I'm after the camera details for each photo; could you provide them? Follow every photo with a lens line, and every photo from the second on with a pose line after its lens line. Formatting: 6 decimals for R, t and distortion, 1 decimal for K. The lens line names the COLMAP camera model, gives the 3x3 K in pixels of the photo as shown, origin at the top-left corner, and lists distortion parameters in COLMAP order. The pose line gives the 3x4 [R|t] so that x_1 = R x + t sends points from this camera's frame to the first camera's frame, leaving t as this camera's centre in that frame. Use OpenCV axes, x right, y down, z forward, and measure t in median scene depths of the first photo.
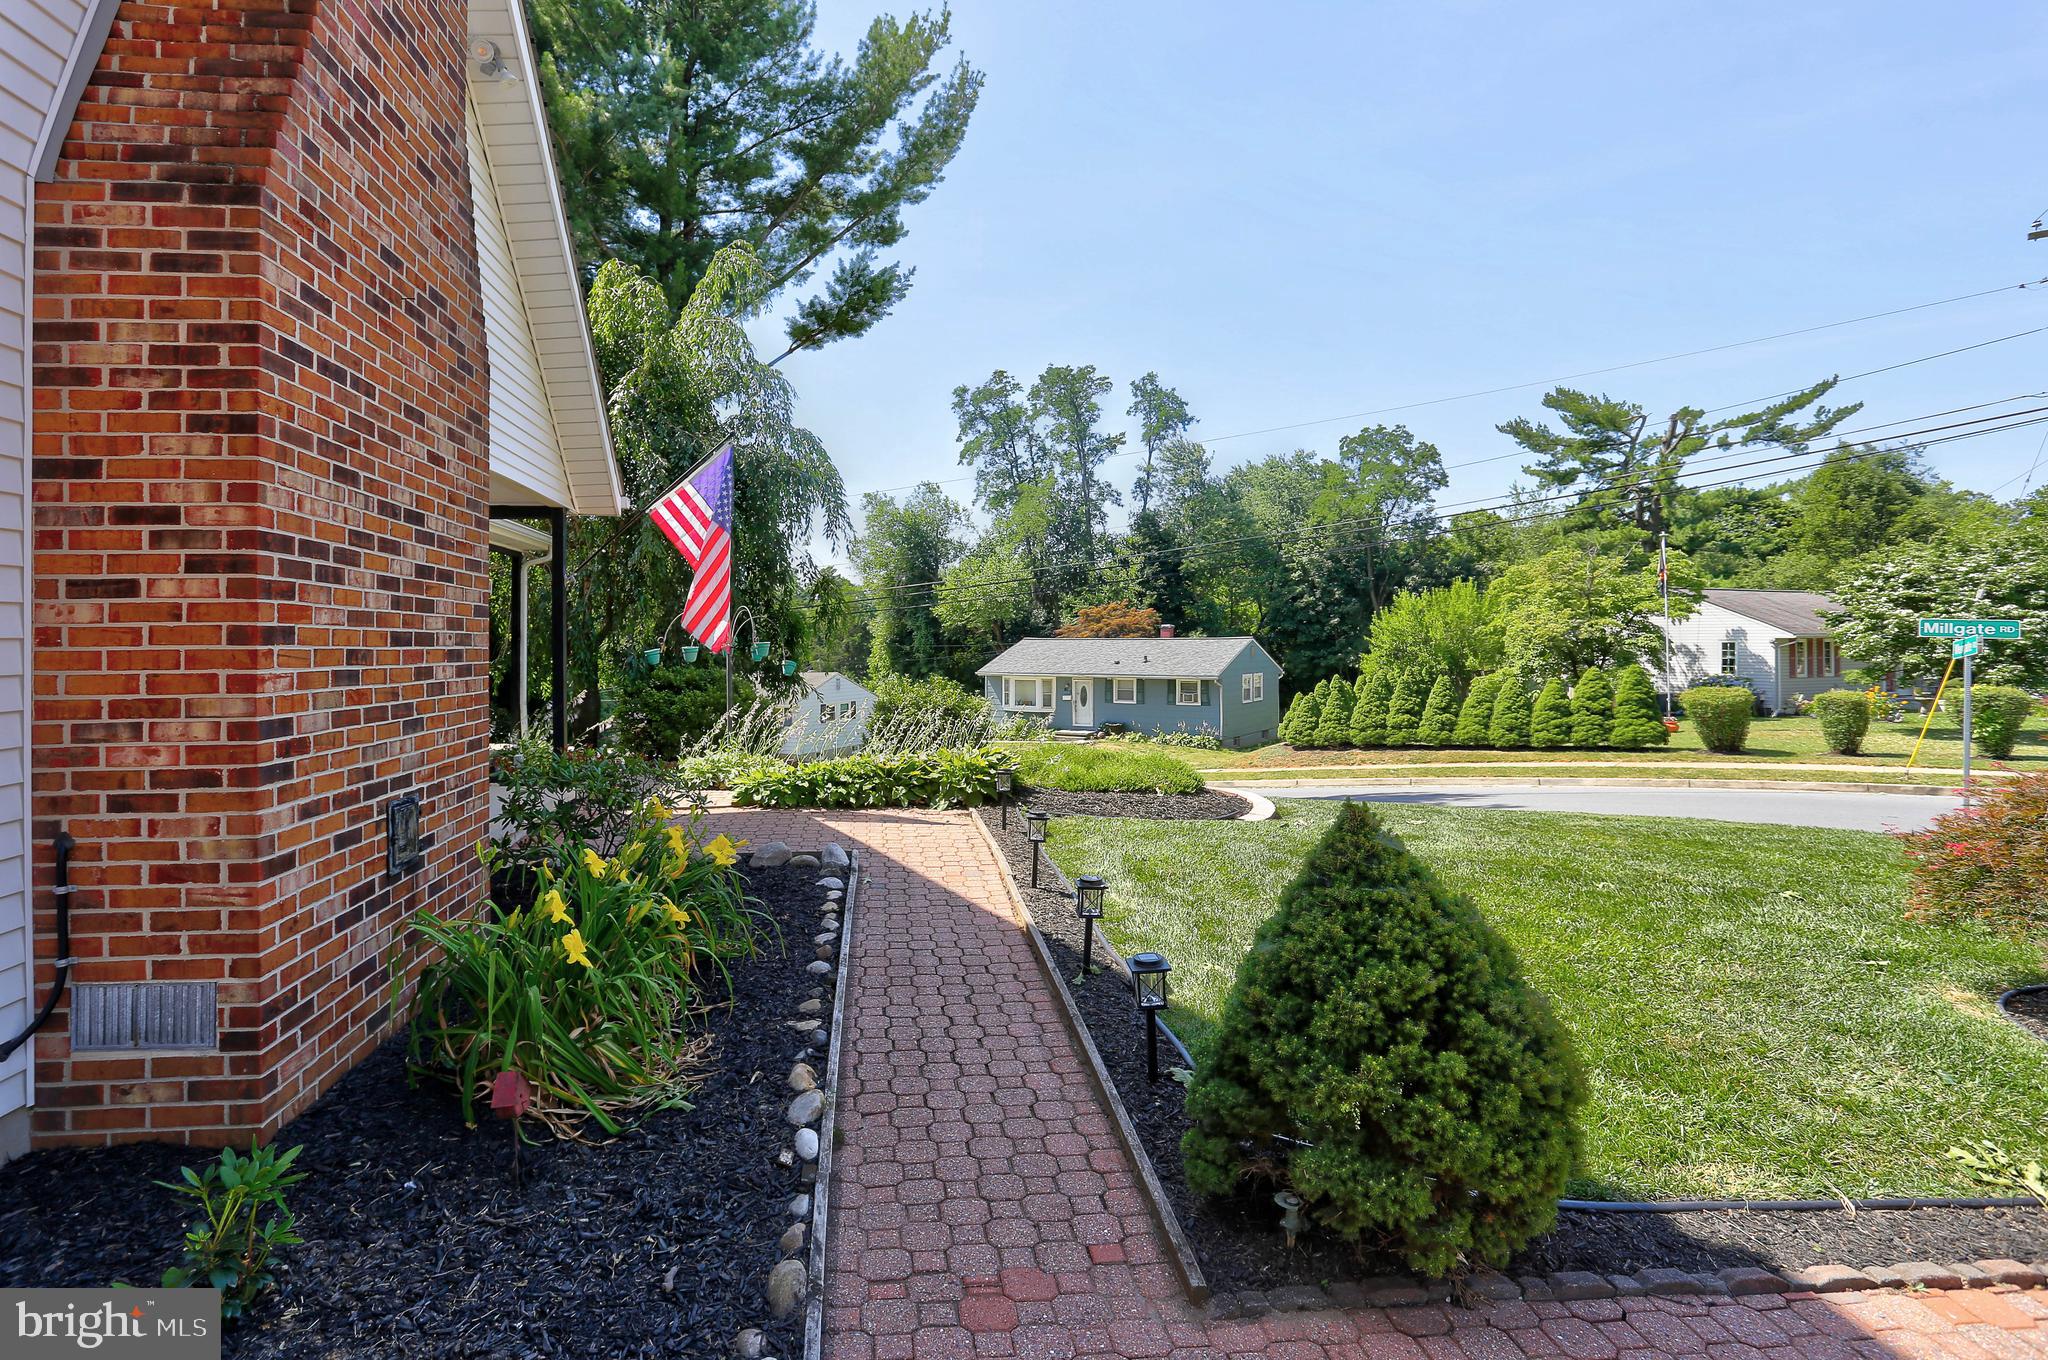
lens RADIAL K [[1023.2, 0, 954.2], [0, 1023.2, 639.6], [0, 0, 1]] dist [-0.074334, 0.037134]
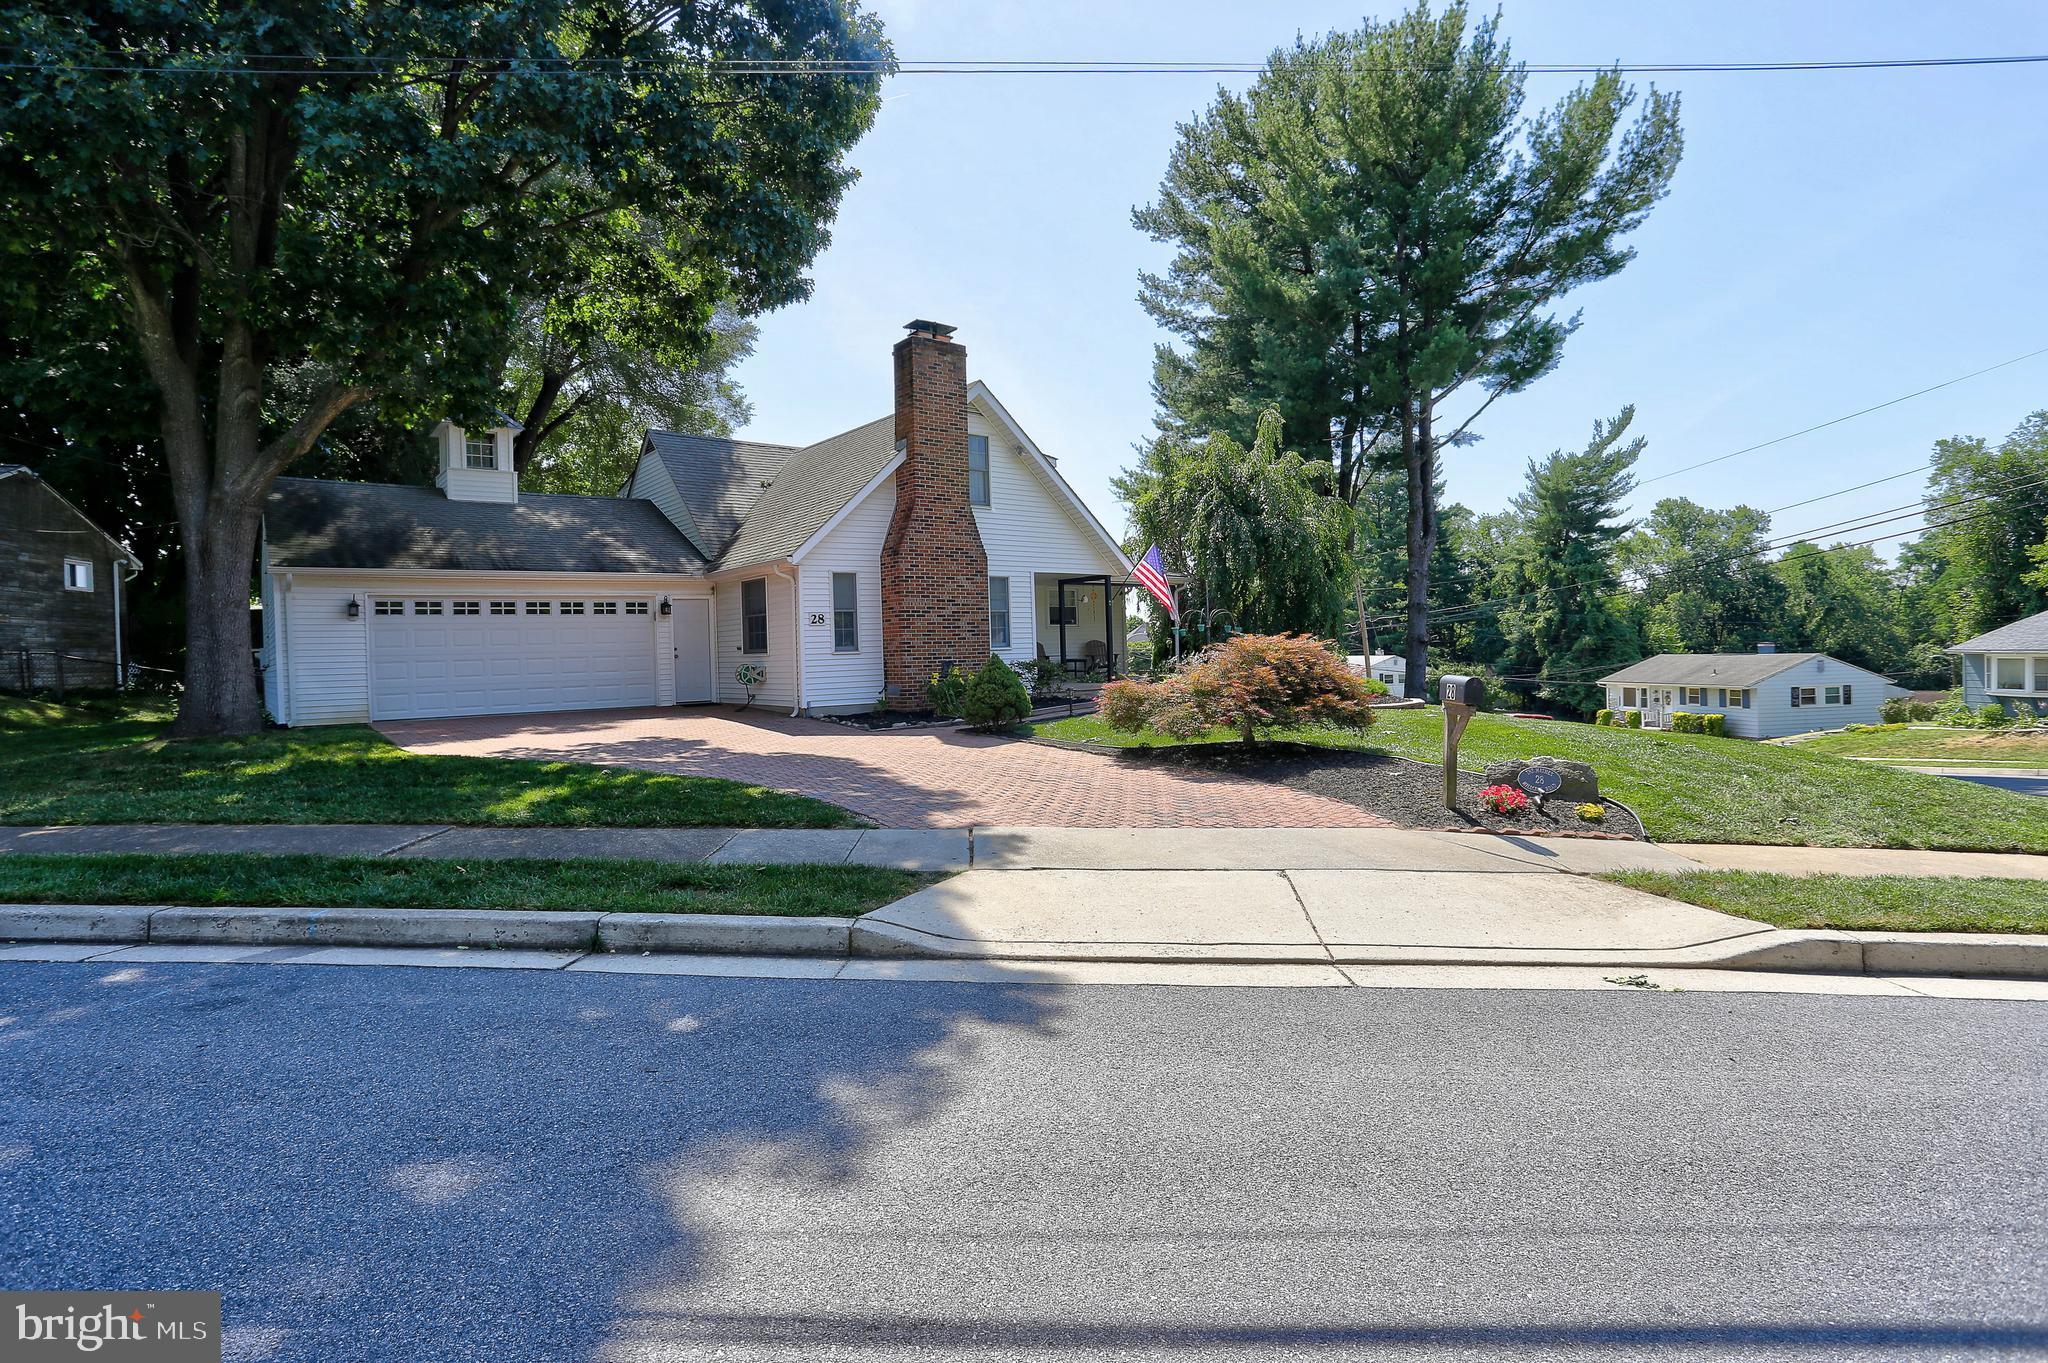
lens RADIAL K [[1035.8, 0, 1022.9], [0, 1035.8, 660.0], [0, 0, 1]] dist [-0.075224, 0.038176]
pose [[0.542000, -0.009444, -0.840325, 0.560879], [0.029864, 0.999522, 0.008029, 0.018722], [0.839848, -0.029448, 0.542023, -0.201306]]
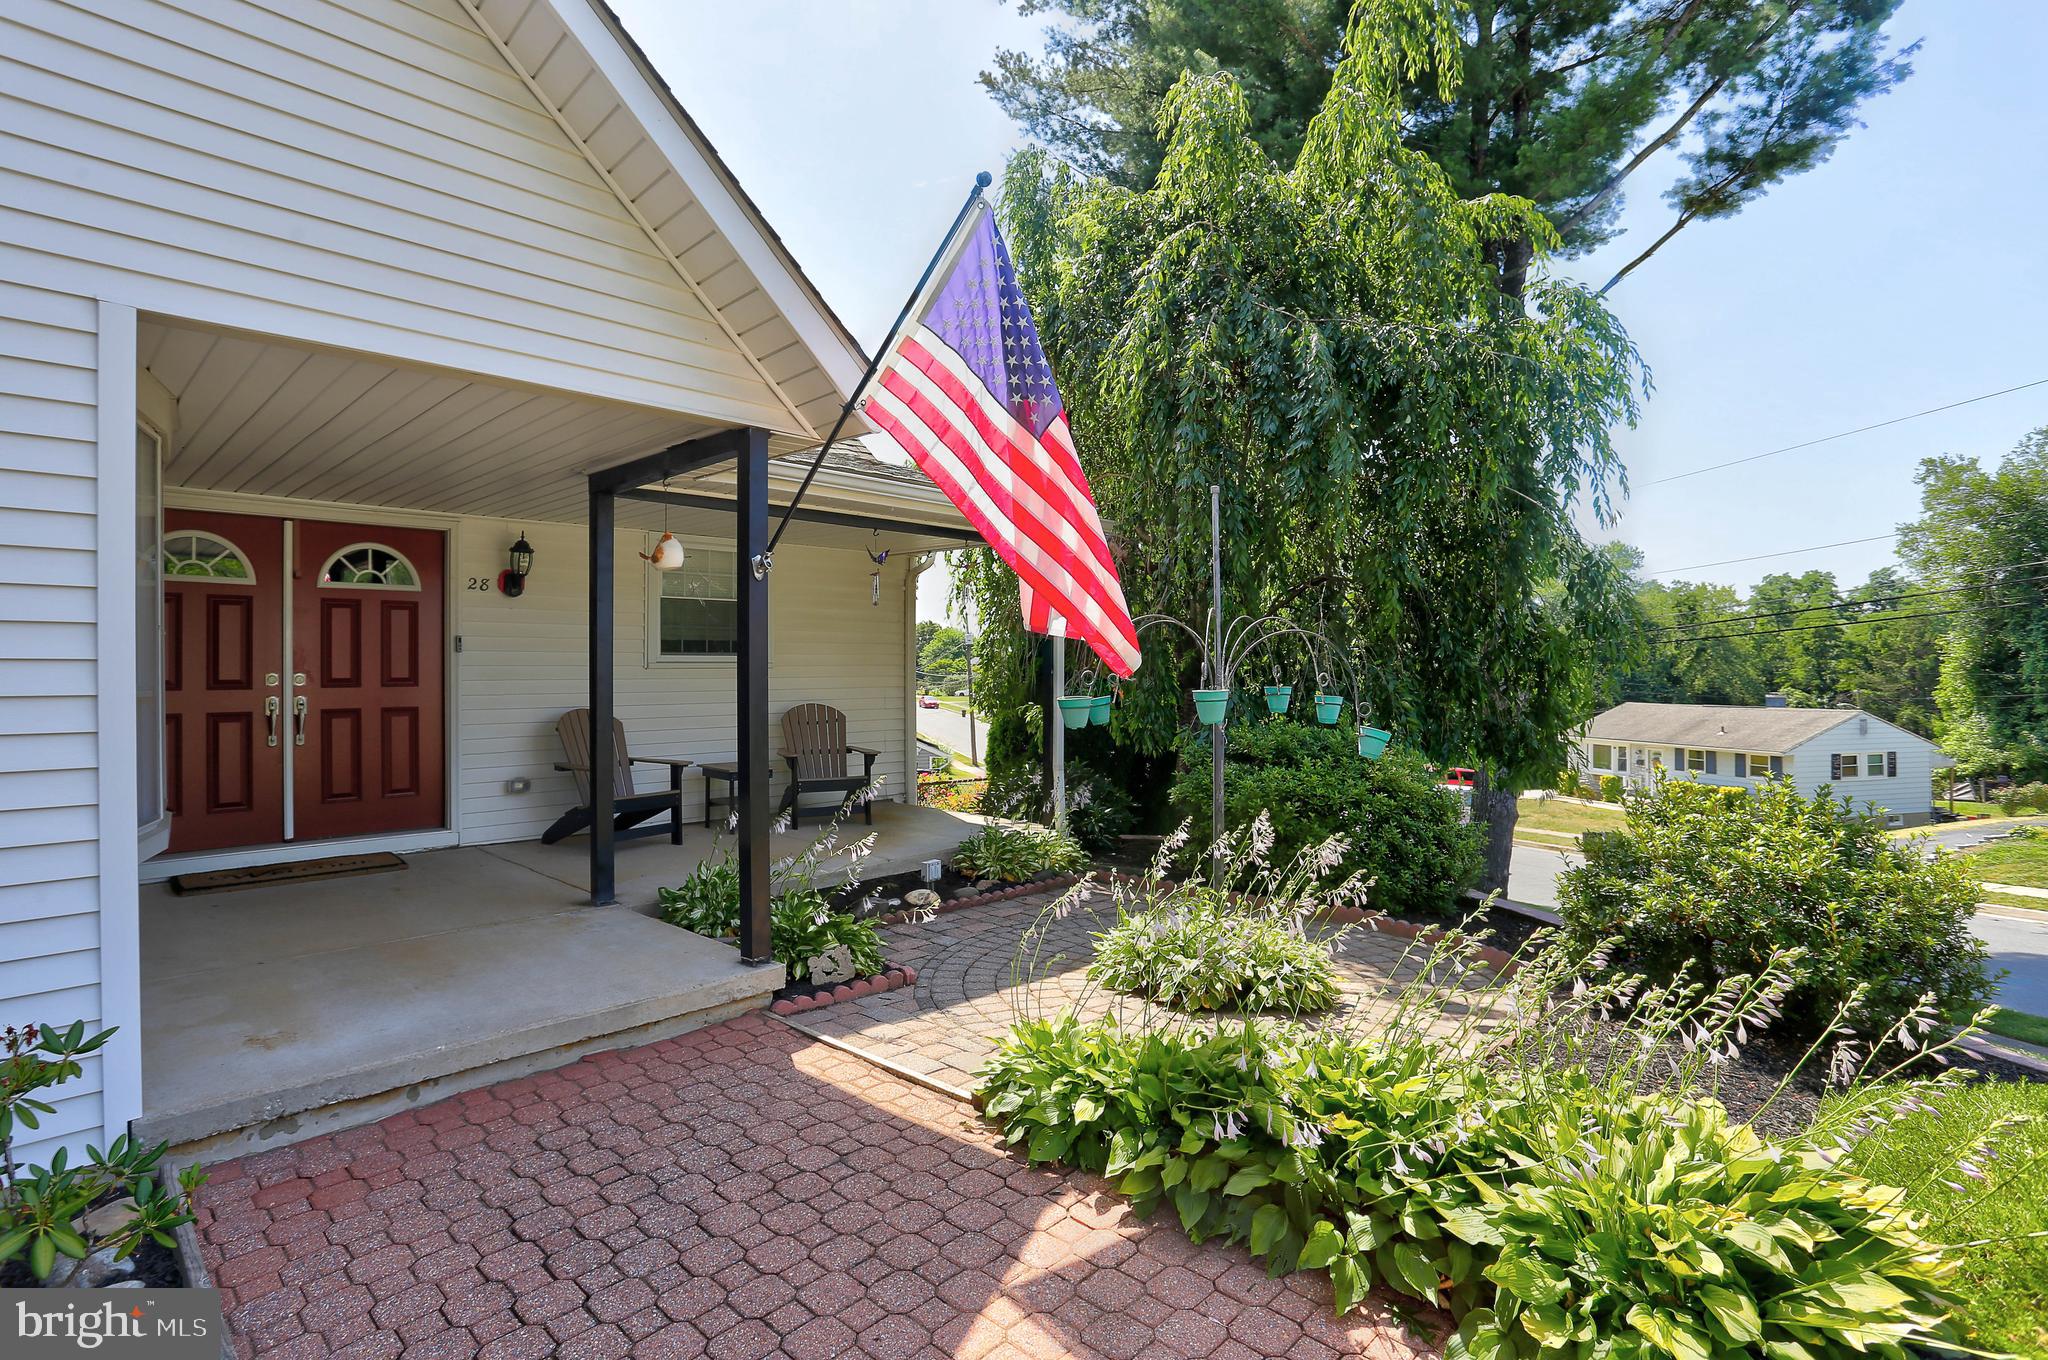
lens RADIAL K [[1009.0, 0, 1028.2], [0, 1009.0, 659.2], [0, 0, 1]] dist [-0.057522, 0.021693]
pose [[0.659492, -0.008118, -0.751668, 0.032931], [0.003556, 0.999964, -0.007679, -0.002634], [0.751703, 0.002391, 0.659497, 0.251830]]
